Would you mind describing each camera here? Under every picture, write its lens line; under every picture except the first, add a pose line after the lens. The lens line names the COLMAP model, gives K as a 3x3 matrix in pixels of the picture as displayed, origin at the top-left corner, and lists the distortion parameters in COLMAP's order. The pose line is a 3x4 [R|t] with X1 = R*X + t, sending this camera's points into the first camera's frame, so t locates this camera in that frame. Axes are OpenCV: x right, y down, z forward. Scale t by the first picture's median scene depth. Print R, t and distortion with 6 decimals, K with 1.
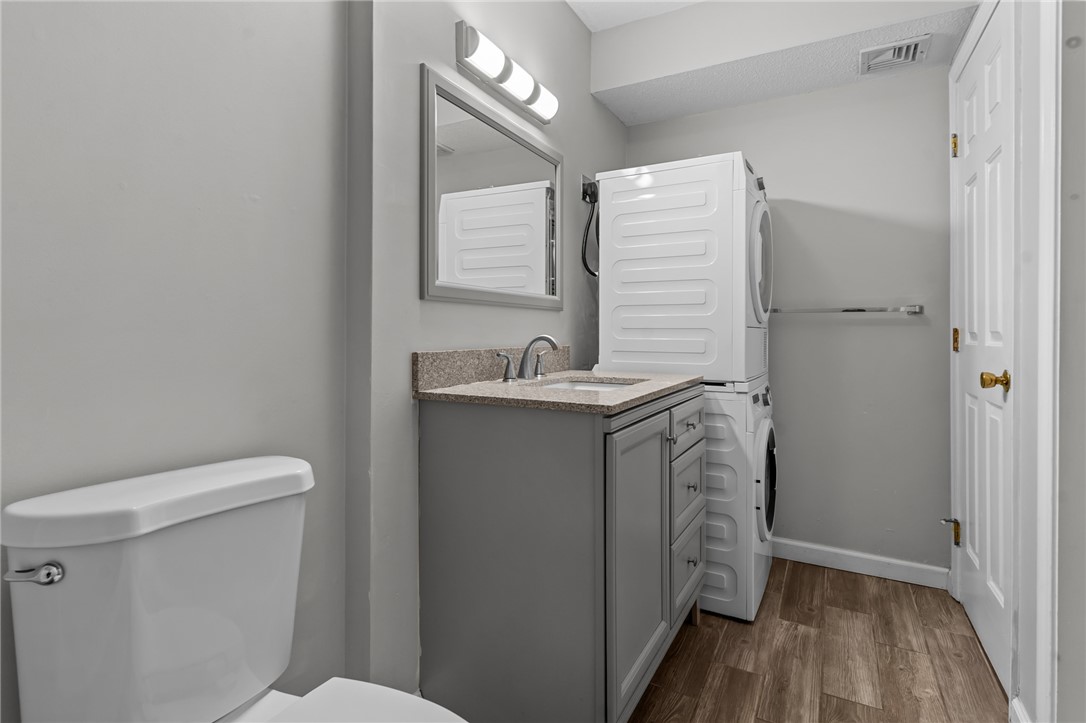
lens RADIAL K [[549.1, 0, 539.4], [0, 549.1, 328.8], [0, 0, 1]] dist [0.001586, 0.000024]
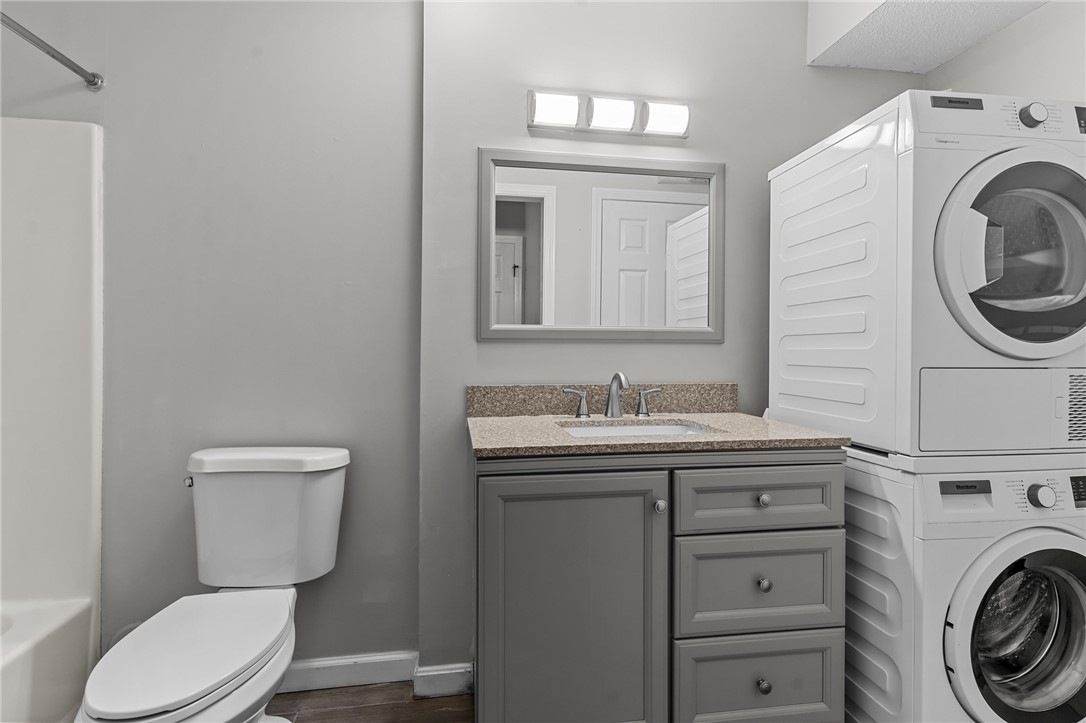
lens RADIAL K [[524.0, 0, 543.0], [0, 524.0, 350.0], [0, 0, 1]] dist [0.002515, -0.000206]
pose [[0.614347, -0.003445, -0.789029, 0.708515], [0.004819, 0.999988, -0.000614, -0.030889], [0.789021, -0.003425, 0.614356, 0.362900]]
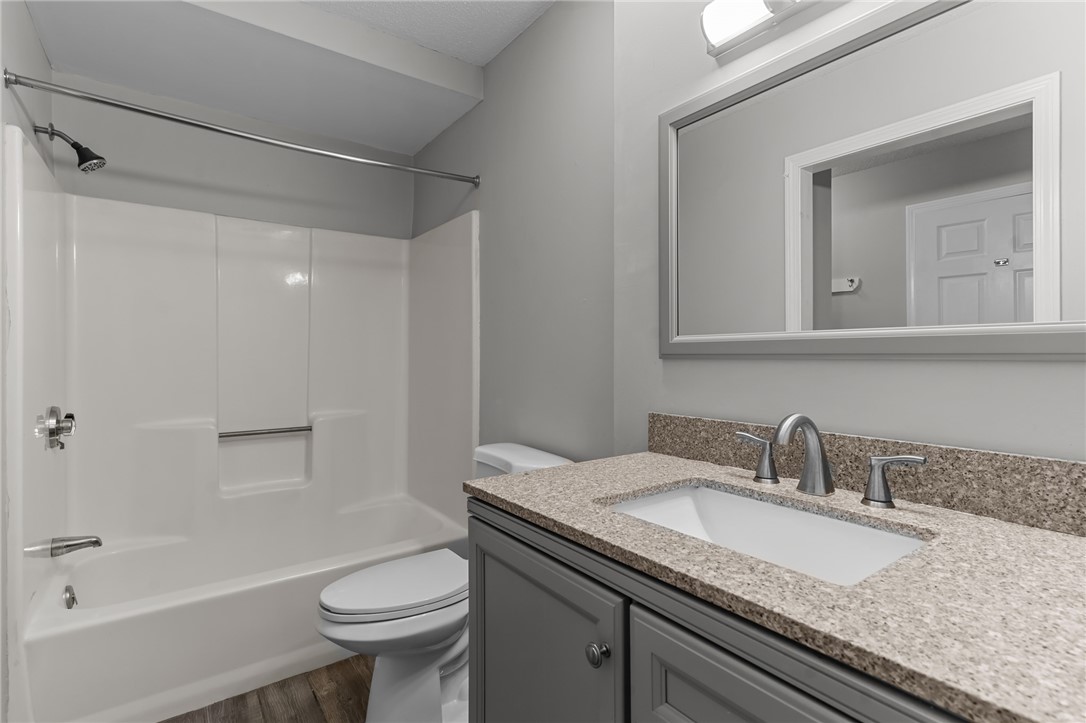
lens RADIAL K [[519.8, 0, 549.5], [0, 519.8, 351.9], [0, 0, 1]] dist [0.001373, 0.000000]
pose [[-0.424371, -0.007965, -0.905453, 0.628965], [0.006392, 0.999910, -0.011792, -0.050563], [0.905466, -0.010791, -0.424282, 1.087764]]
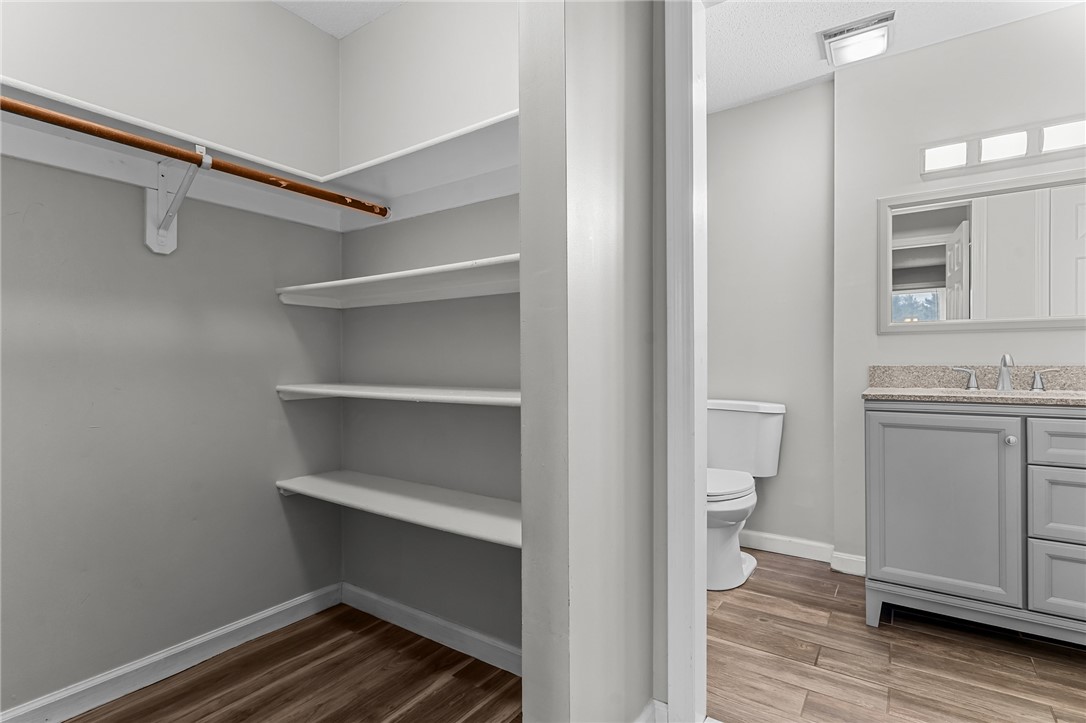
lens RADIAL K [[526.1, 0, 543.6], [0, 526.1, 359.9], [0, 0, 1]] dist [0.000568, -0.000336]
pose [[-0.108678, -0.005076, -0.994064, 1.393546], [0.011524, 0.999913, -0.006366, 0.020752], [0.994010, -0.012147, -0.108610, 0.118822]]
